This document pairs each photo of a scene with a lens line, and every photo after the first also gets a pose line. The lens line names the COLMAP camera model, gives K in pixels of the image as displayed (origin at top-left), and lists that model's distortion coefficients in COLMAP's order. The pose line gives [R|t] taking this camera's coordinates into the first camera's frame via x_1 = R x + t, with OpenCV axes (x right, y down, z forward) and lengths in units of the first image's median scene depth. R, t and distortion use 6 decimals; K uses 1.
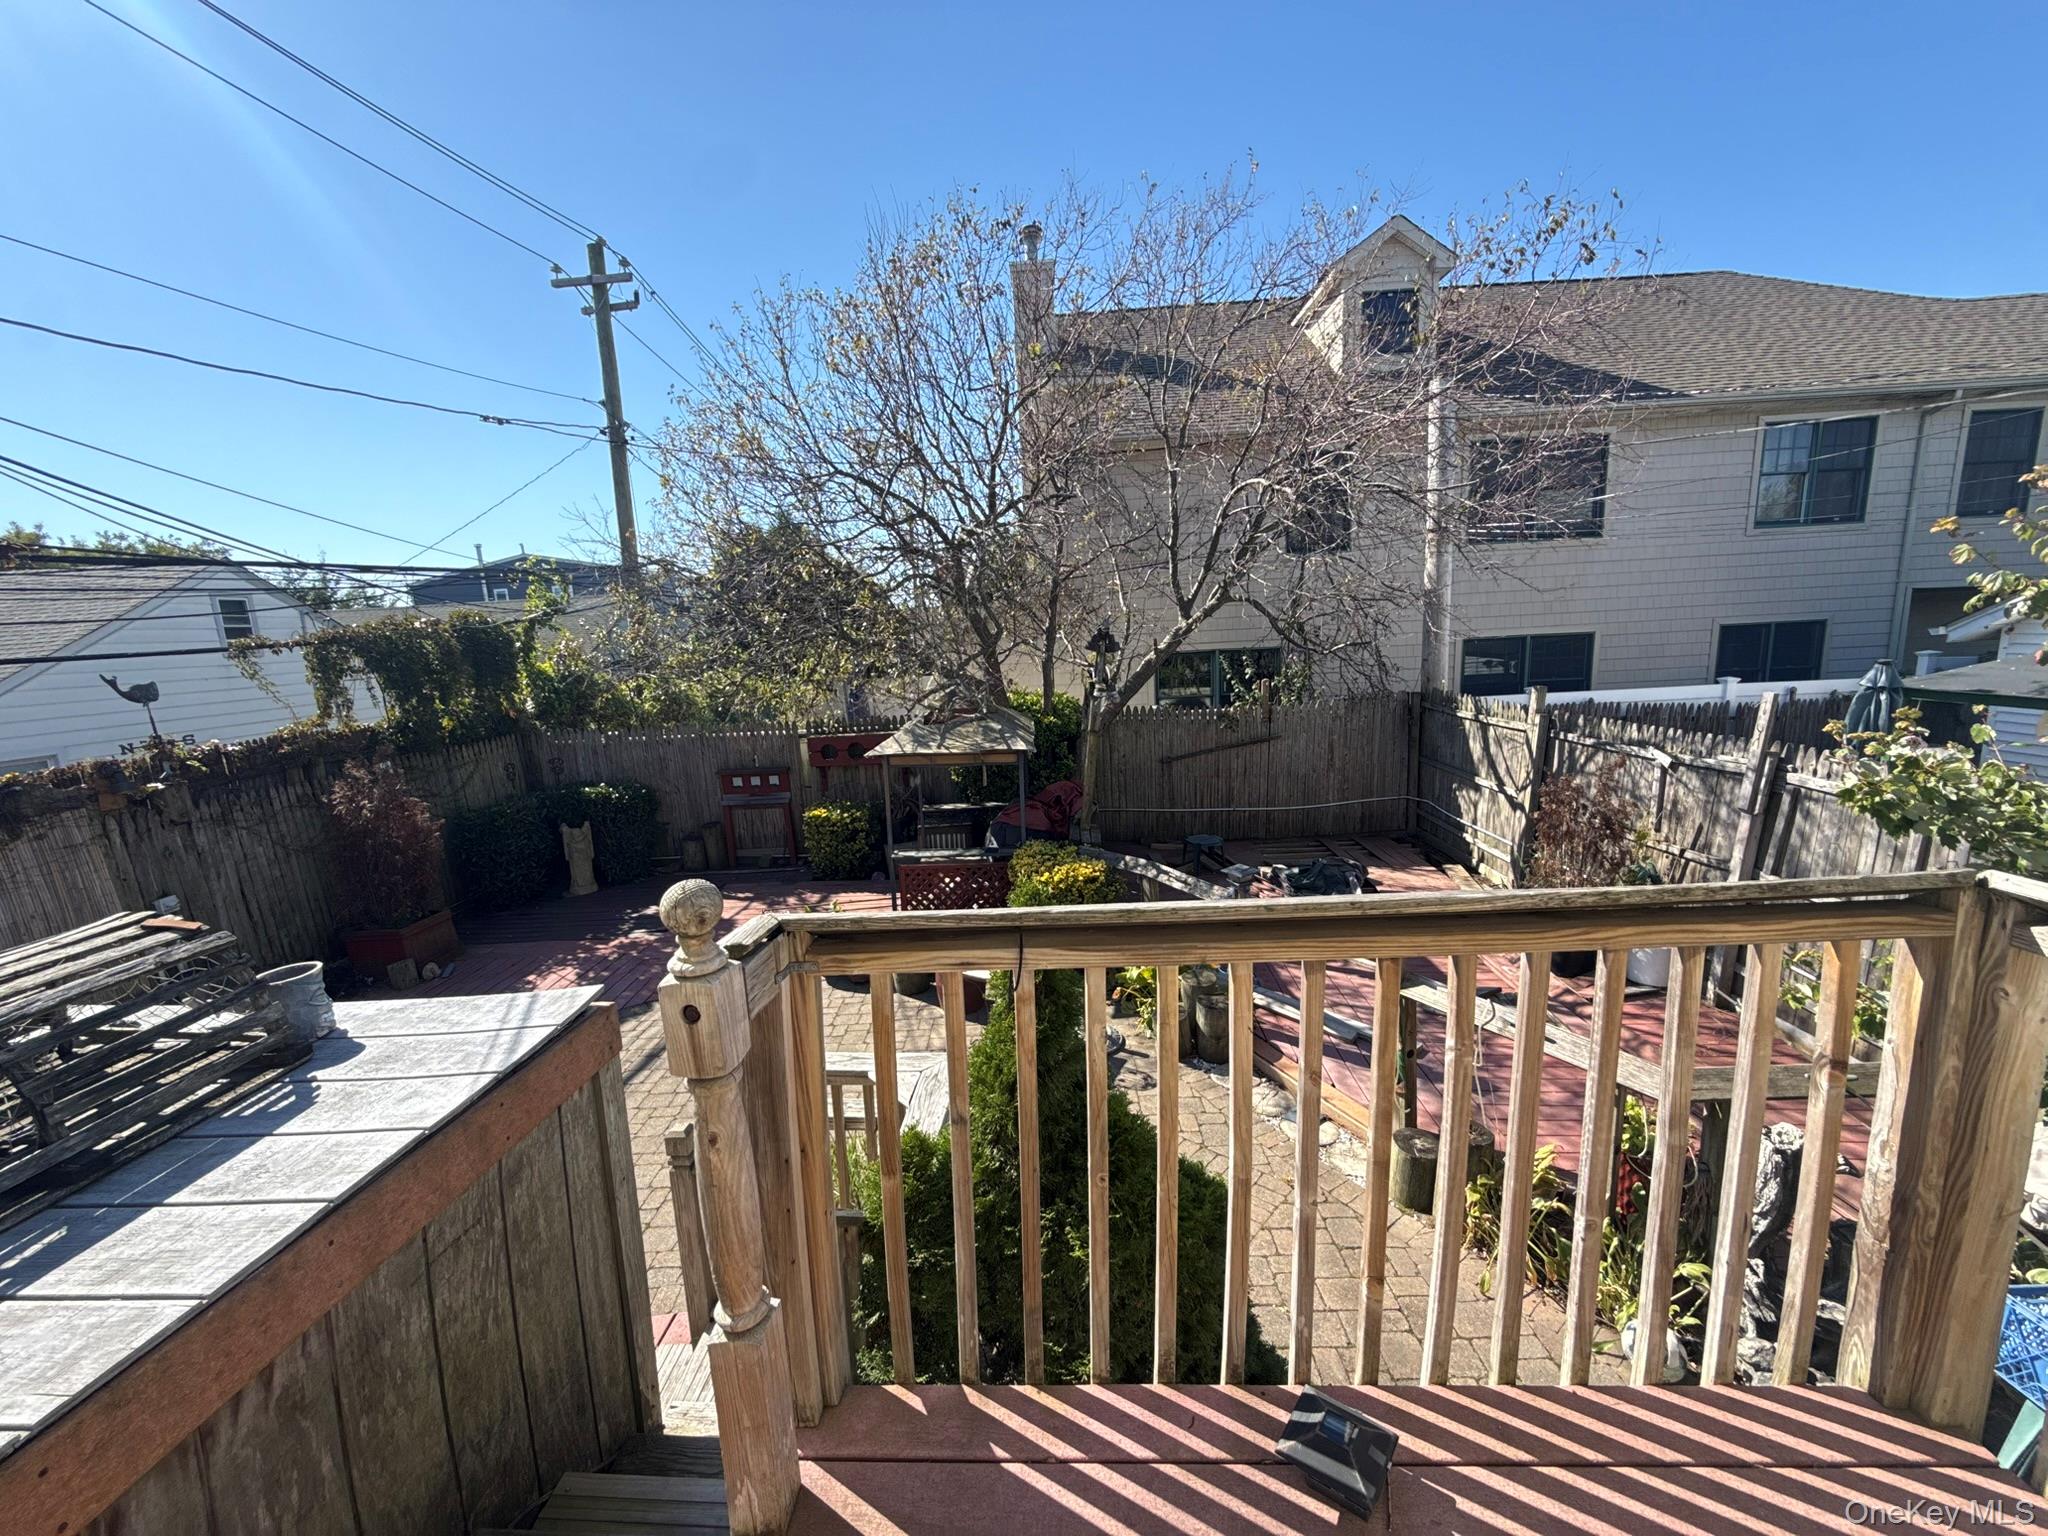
lens RADIAL K [[812.4, 0, 1017.0], [0, 812.4, 768.2], [0, 0, 1]] dist [0.000404, -0.000205]
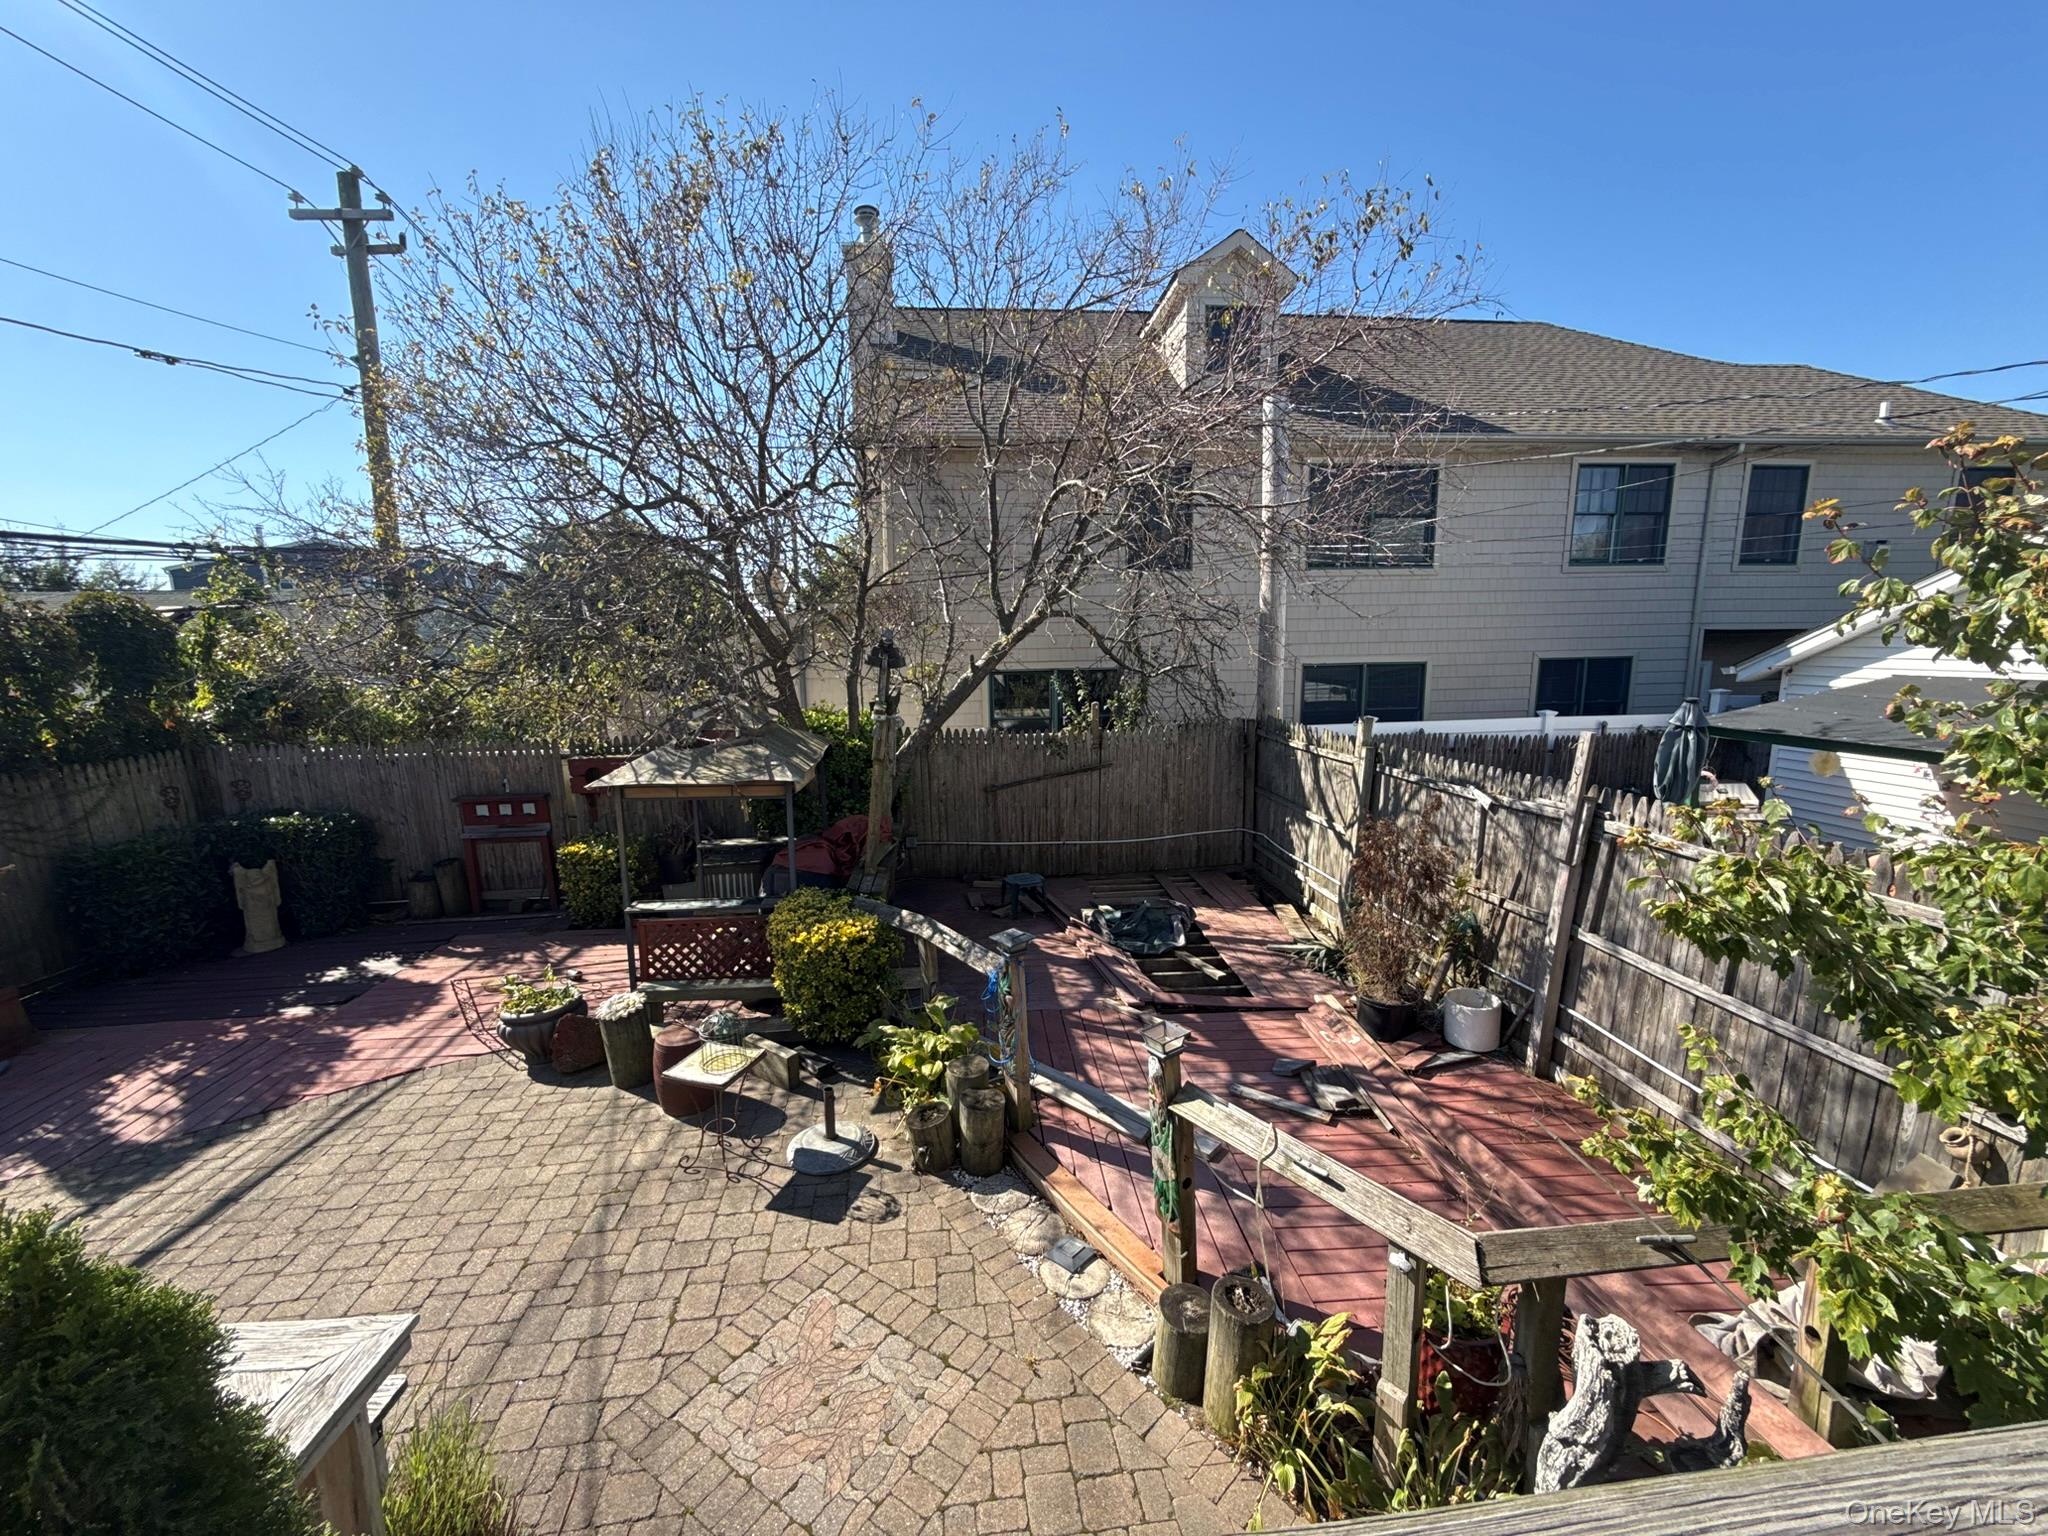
lens RADIAL K [[812.4, 0, 1017.7], [0, 812.4, 768.3], [0, 0, 1]] dist [0.000404, -0.000205]
pose [[0.990078, 0.011067, 0.140081, 0.105810], [-0.008357, 0.999767, -0.019920, -0.018161], [-0.140269, 0.018552, 0.989940, 0.119255]]
